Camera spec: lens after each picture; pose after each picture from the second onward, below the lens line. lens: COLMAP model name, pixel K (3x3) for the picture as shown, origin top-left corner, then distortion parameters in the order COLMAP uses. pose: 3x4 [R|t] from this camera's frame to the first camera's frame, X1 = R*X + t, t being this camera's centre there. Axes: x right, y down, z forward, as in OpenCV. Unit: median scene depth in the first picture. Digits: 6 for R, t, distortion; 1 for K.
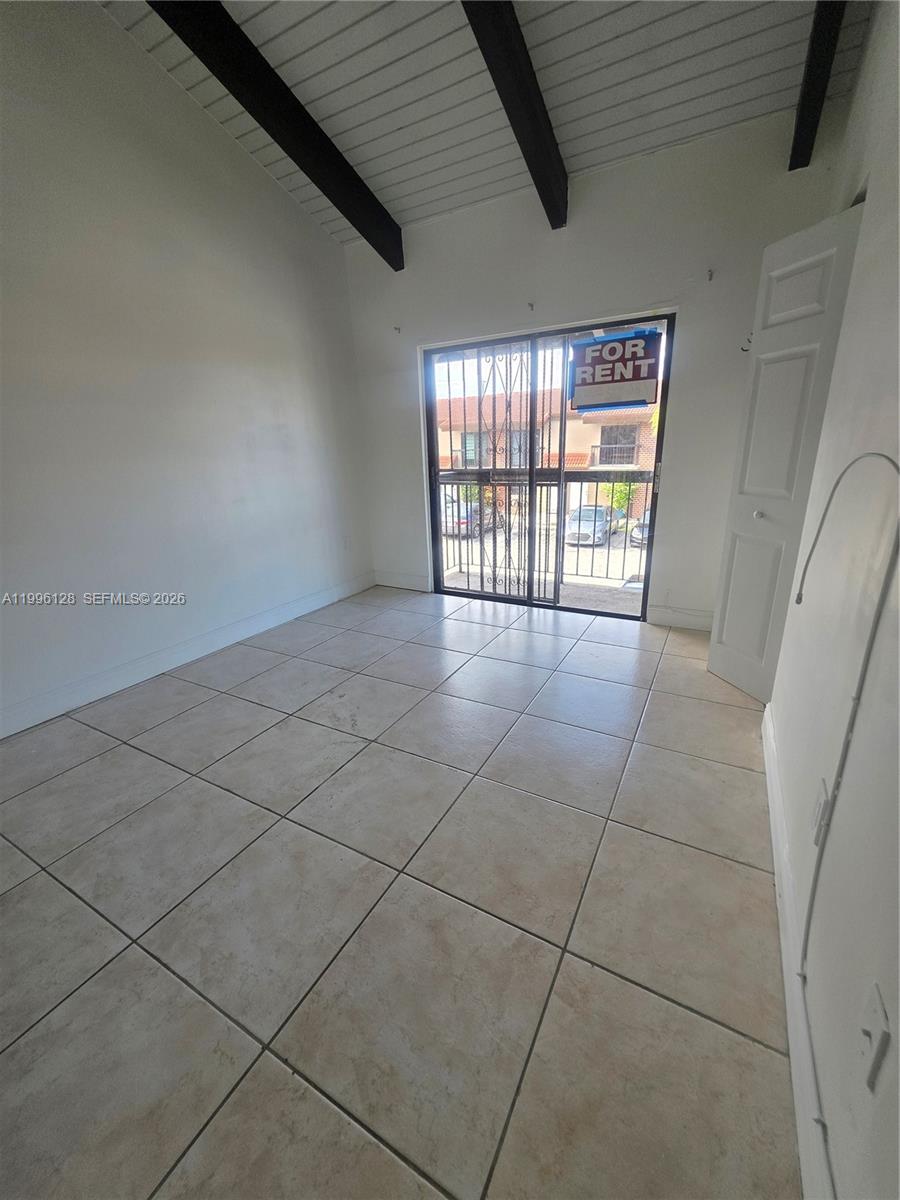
lens RADIAL K [[474.8, 0, 466.2], [0, 474.8, 600.4], [0, 0, 1]] dist [0.003385, -0.000281]
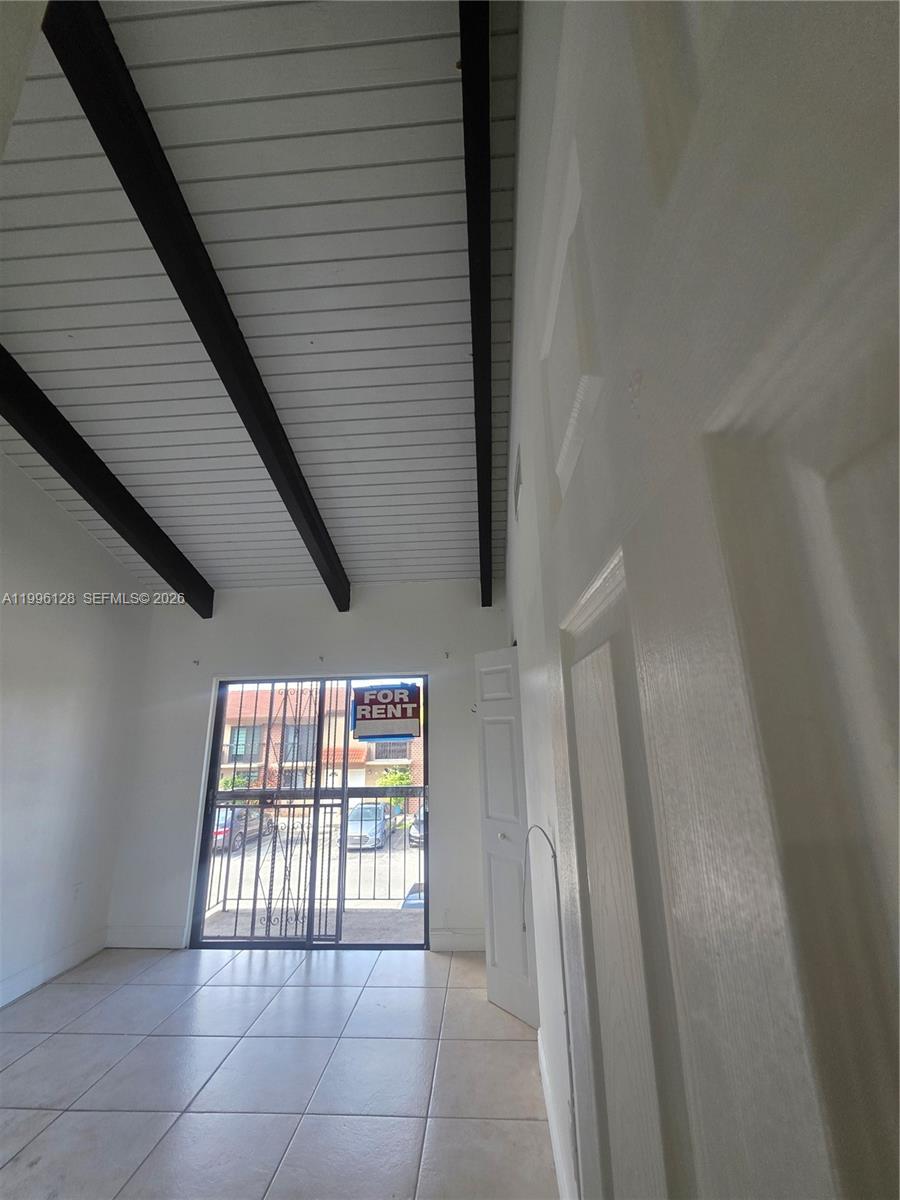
lens RADIAL K [[471.9, 0, 455.2], [0, 471.9, 597.3], [0, 0, 1]] dist [0.001912, 0.000086]
pose [[0.911580, 0.118060, 0.393807, -0.046244], [0.125004, 0.832936, -0.539065, -0.026259], [-0.391658, 0.540628, 0.744530, -0.144979]]
